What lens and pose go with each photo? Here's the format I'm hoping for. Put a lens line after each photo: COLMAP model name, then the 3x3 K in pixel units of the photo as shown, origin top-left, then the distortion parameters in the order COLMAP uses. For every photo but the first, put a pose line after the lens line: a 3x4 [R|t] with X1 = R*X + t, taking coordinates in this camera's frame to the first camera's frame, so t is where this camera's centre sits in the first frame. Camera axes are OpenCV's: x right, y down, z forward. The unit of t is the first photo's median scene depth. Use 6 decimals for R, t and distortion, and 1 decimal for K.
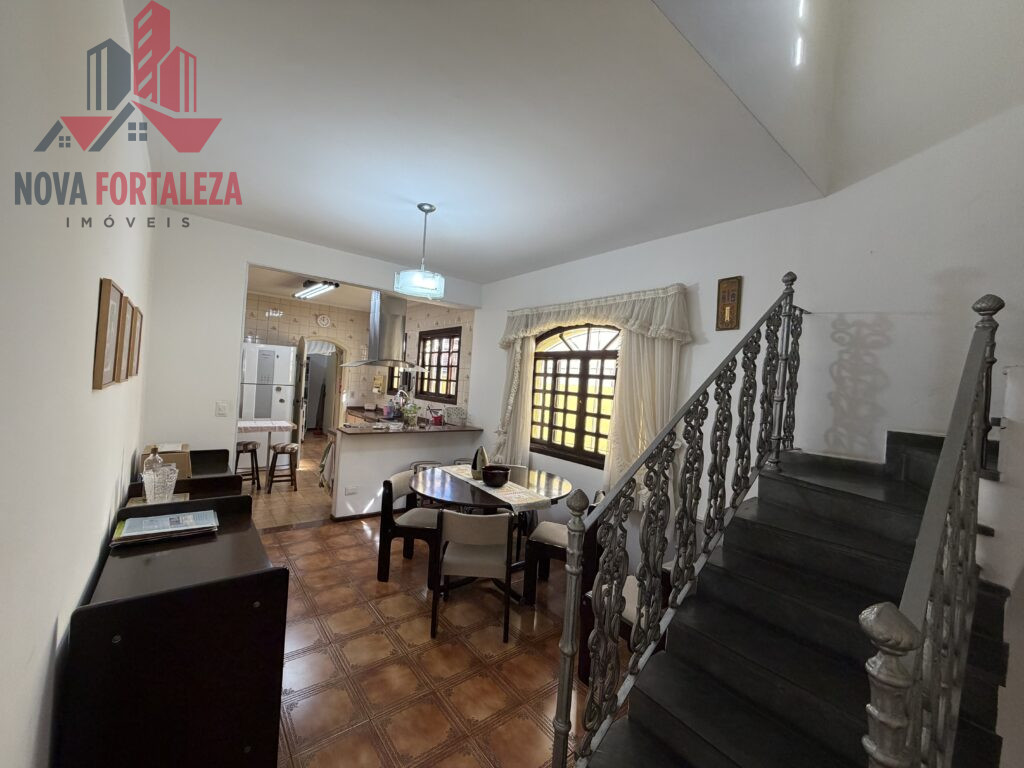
lens RADIAL K [[410.0, 0, 512.0], [0, 410.0, 384.0], [0, 0, 1]] dist [0.001426, 0.000258]
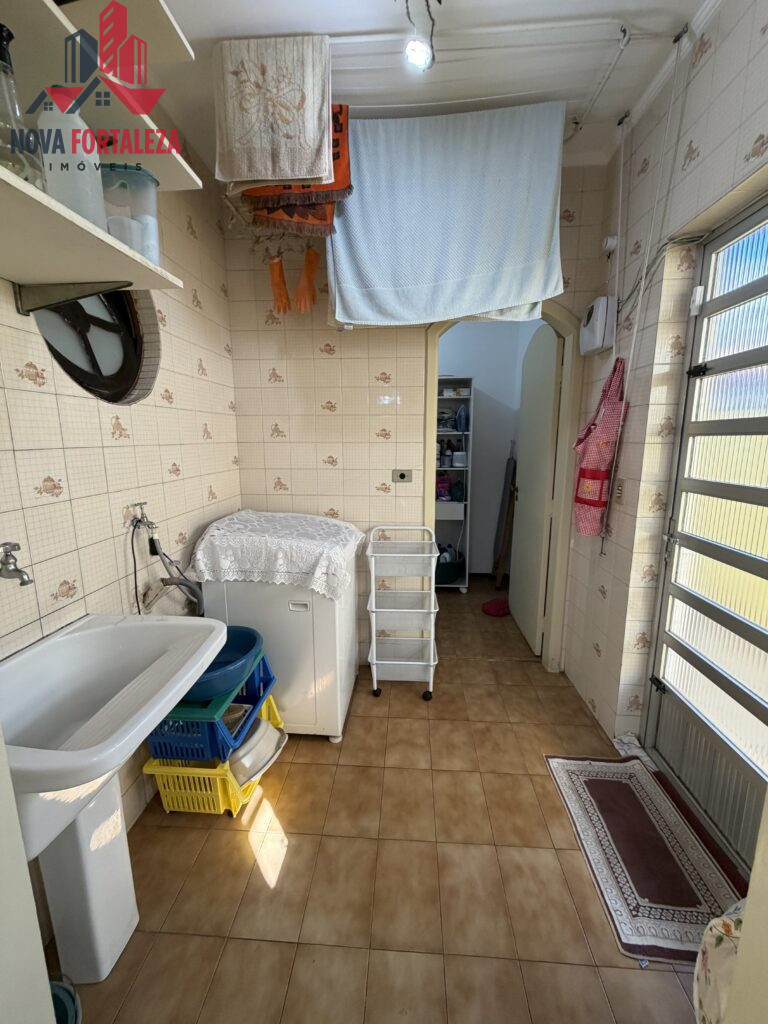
lens RADIAL K [[415.3, 0, 384.0], [0, 415.3, 512.0], [0, 0, 1]] dist [0.000601, 0.000140]
pose [[0.739479, 0.053922, -0.671016, -0.308006], [0.048497, 0.989930, 0.132994, -0.007096], [0.671430, -0.130889, 0.729418, 0.681802]]
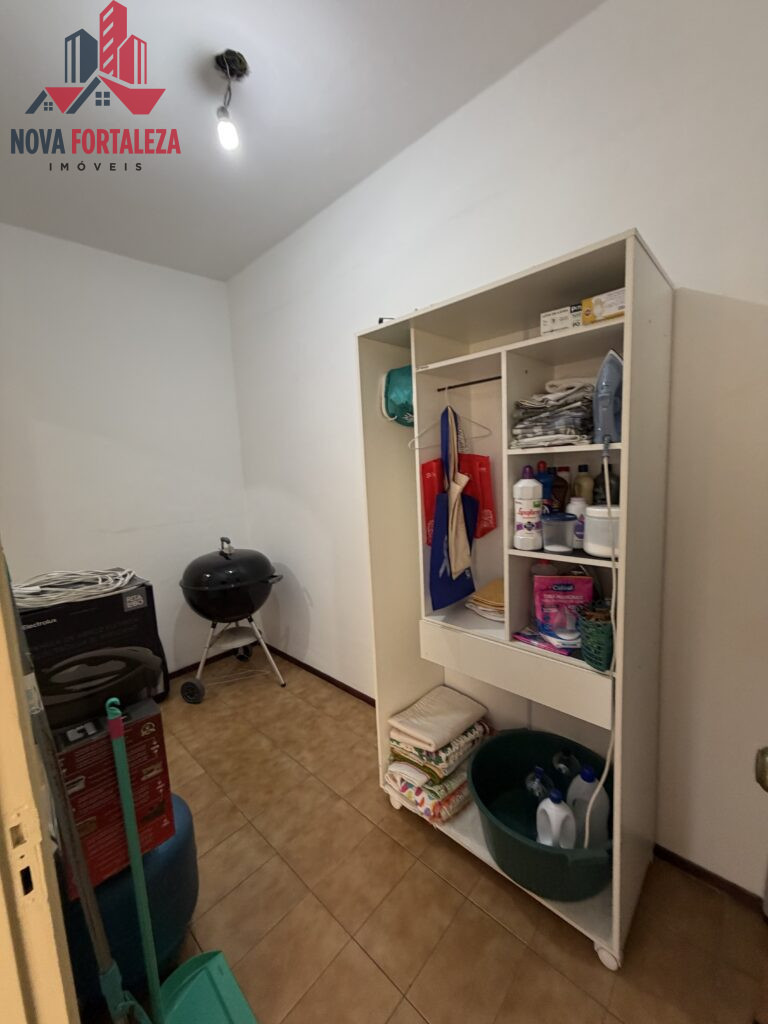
lens RADIAL K [[415.3, 0, 384.0], [0, 415.3, 512.0], [0, 0, 1]] dist [0.000601, 0.000140]
pose [[0.145026, 0.050188, -0.988154, -0.407882], [0.057883, 0.996572, 0.059110, -0.016643], [0.987733, -0.065769, 0.141623, 0.935744]]
